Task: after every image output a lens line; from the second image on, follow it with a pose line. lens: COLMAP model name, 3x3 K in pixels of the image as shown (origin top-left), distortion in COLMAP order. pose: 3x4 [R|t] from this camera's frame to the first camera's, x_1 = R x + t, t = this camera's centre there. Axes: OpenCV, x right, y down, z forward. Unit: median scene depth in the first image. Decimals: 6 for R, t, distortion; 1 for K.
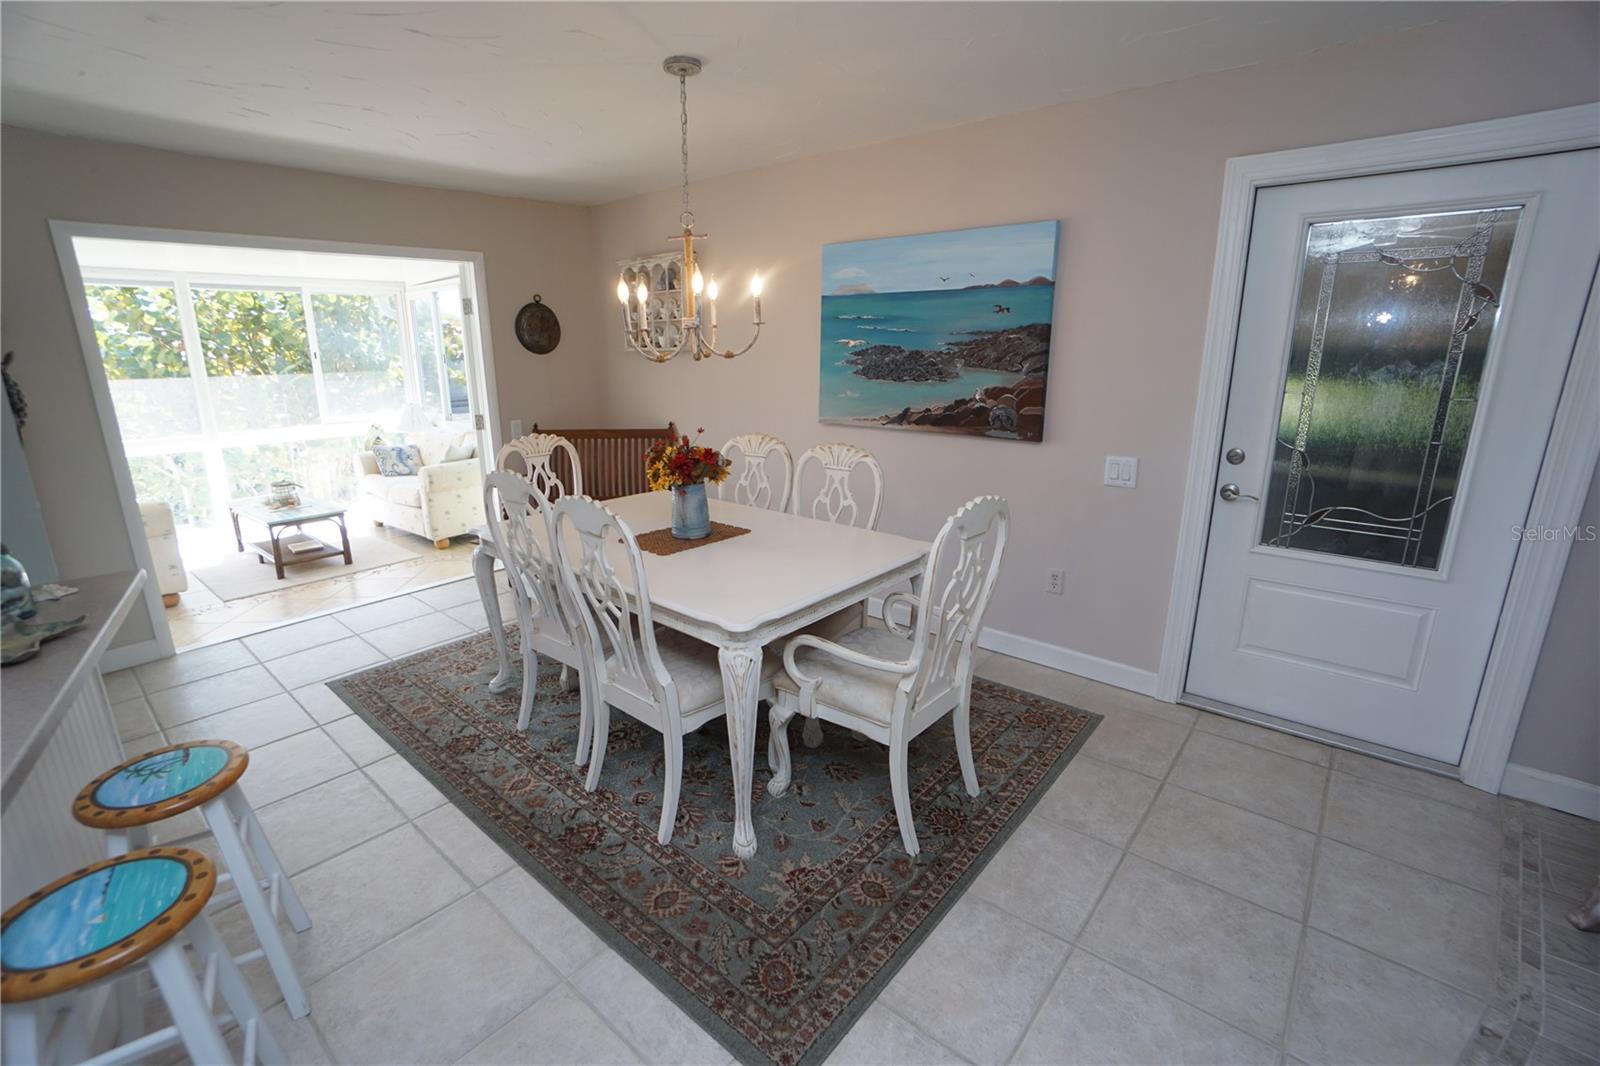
lens RADIAL K [[708.9, 0, 777.5], [0, 708.9, 526.1], [0, 0, 1]] dist [-0.064155, 0.023664]
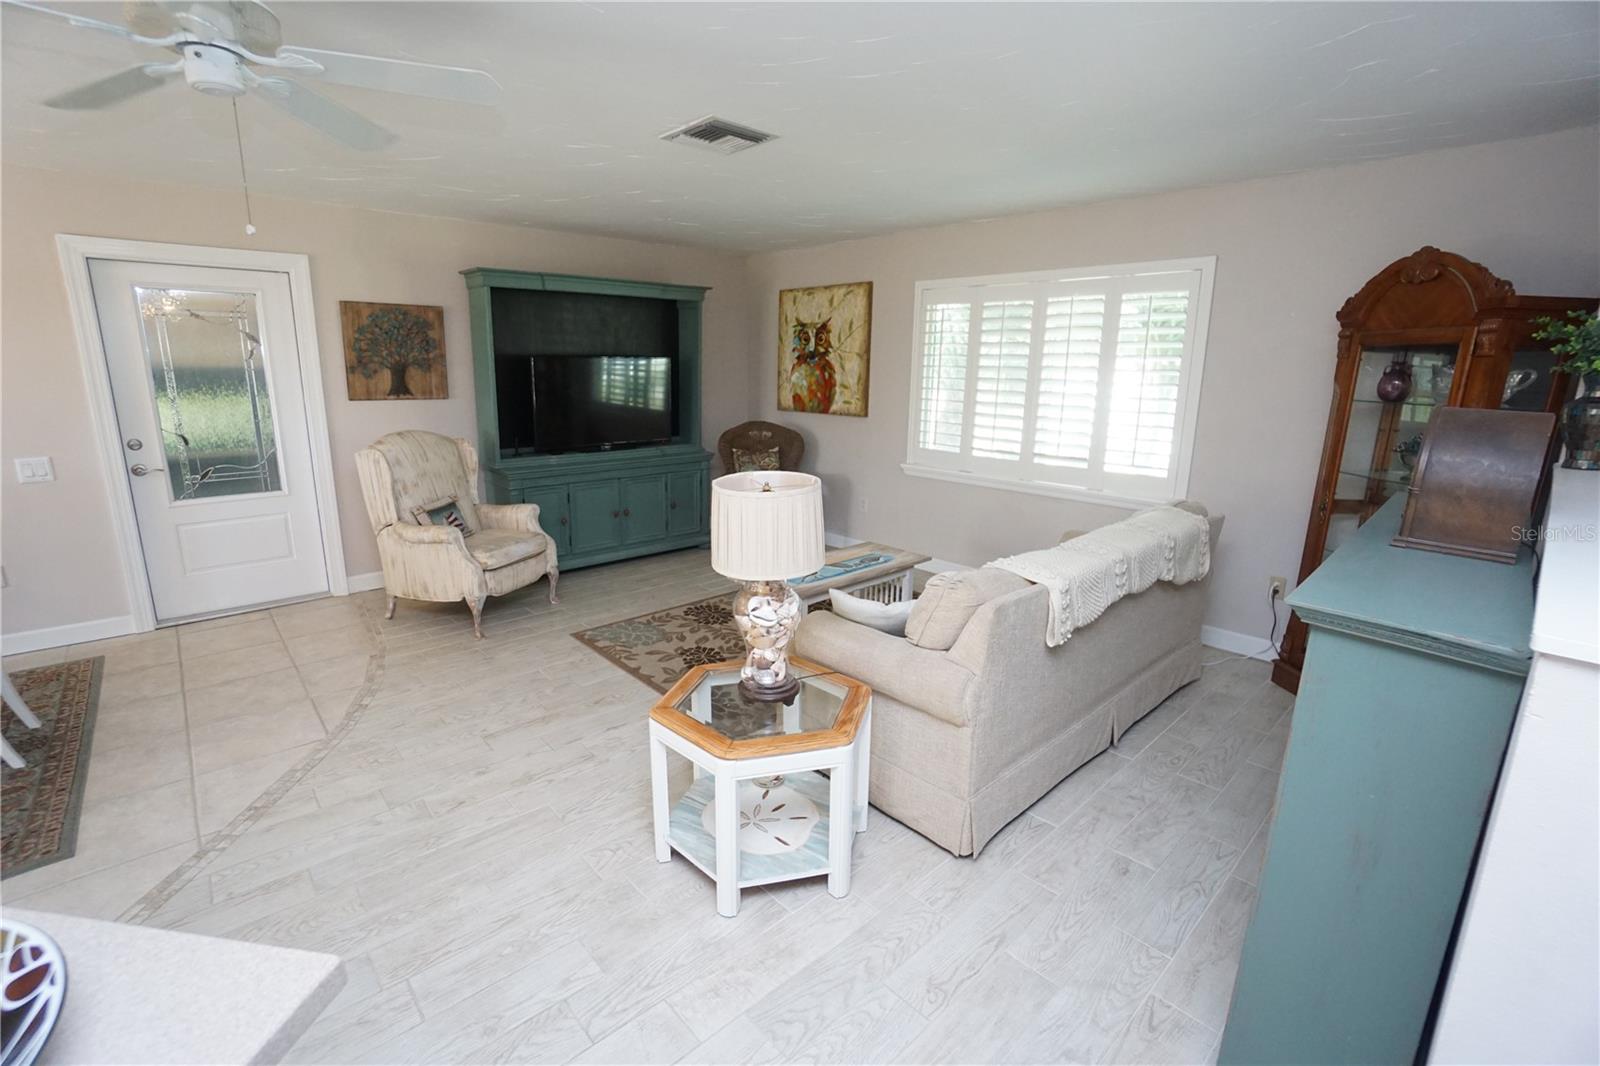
lens RADIAL K [[708.9, 0, 777.5], [0, 708.9, 526.1], [0, 0, 1]] dist [-0.064155, 0.023664]
pose [[0.127292, -0.212206, 0.968899, -0.509017], [0.240149, 0.954375, 0.177475, 0.115761], [-0.962354, 0.210089, 0.172445, -0.432513]]
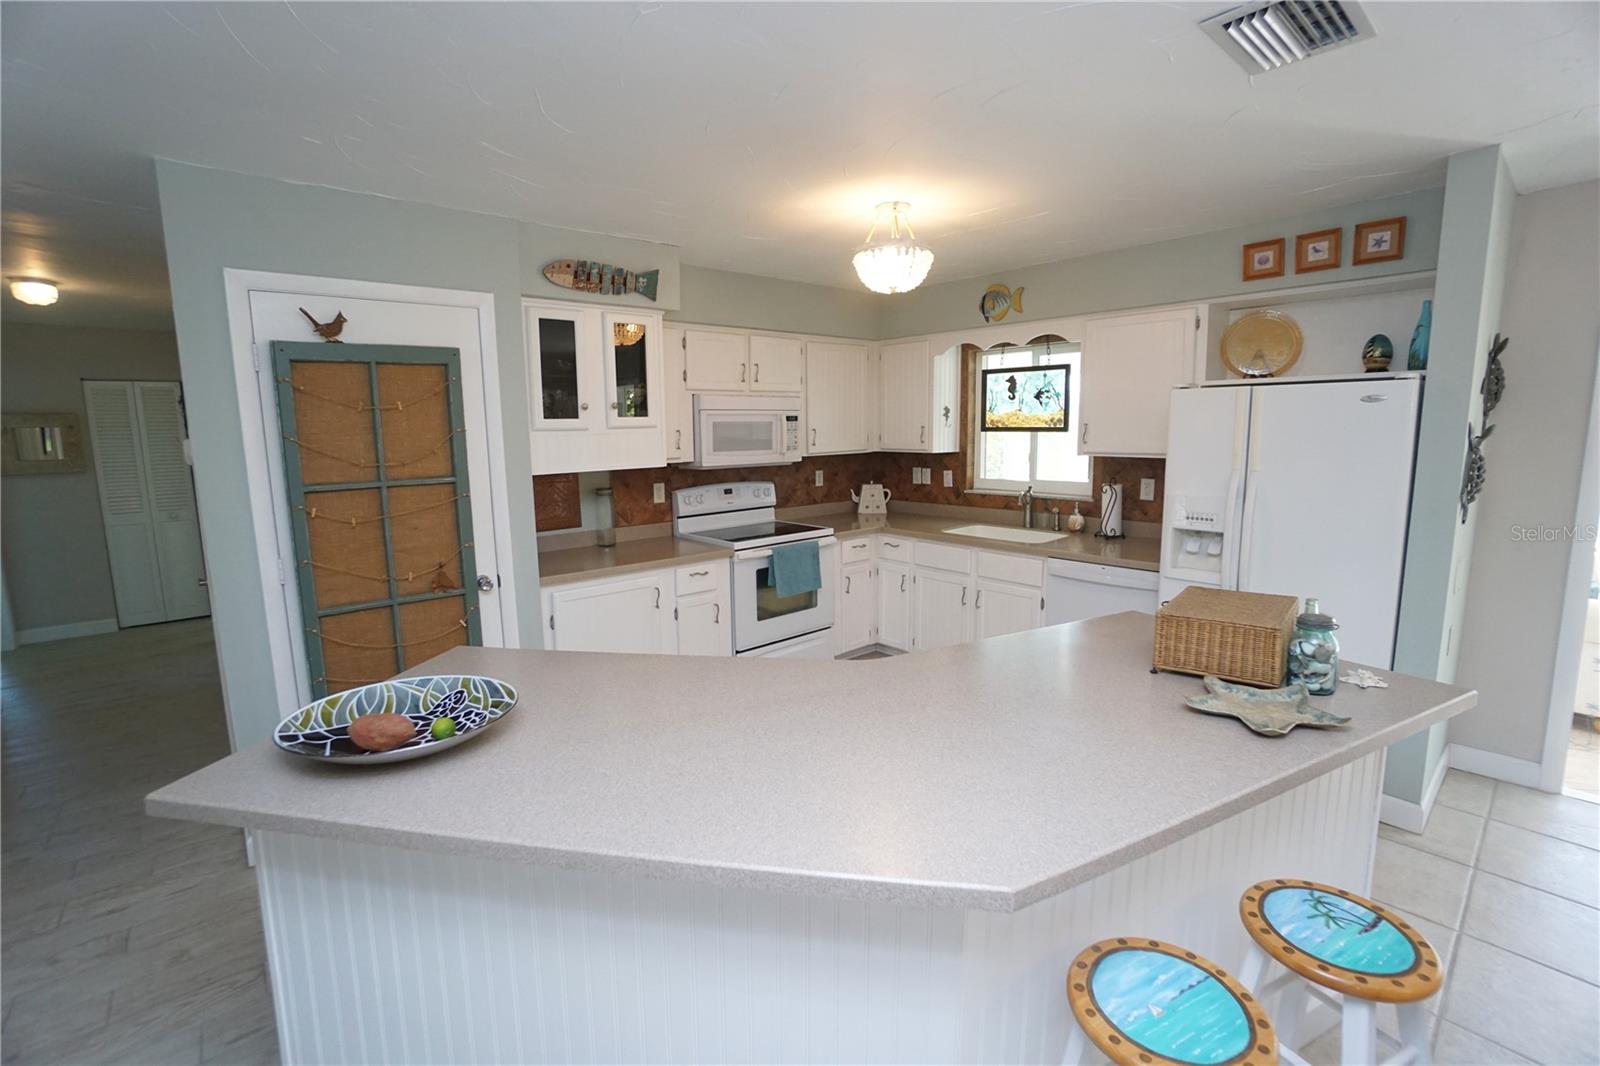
lens RADIAL K [[708.9, 0, 777.5], [0, 708.9, 526.1], [0, 0, 1]] dist [-0.064155, 0.023664]
pose [[-0.143580, 0.146713, -0.978703, -0.018585], [-0.229224, 0.957126, 0.177106, -0.052548], [0.962726, 0.249771, -0.103795, 0.141858]]
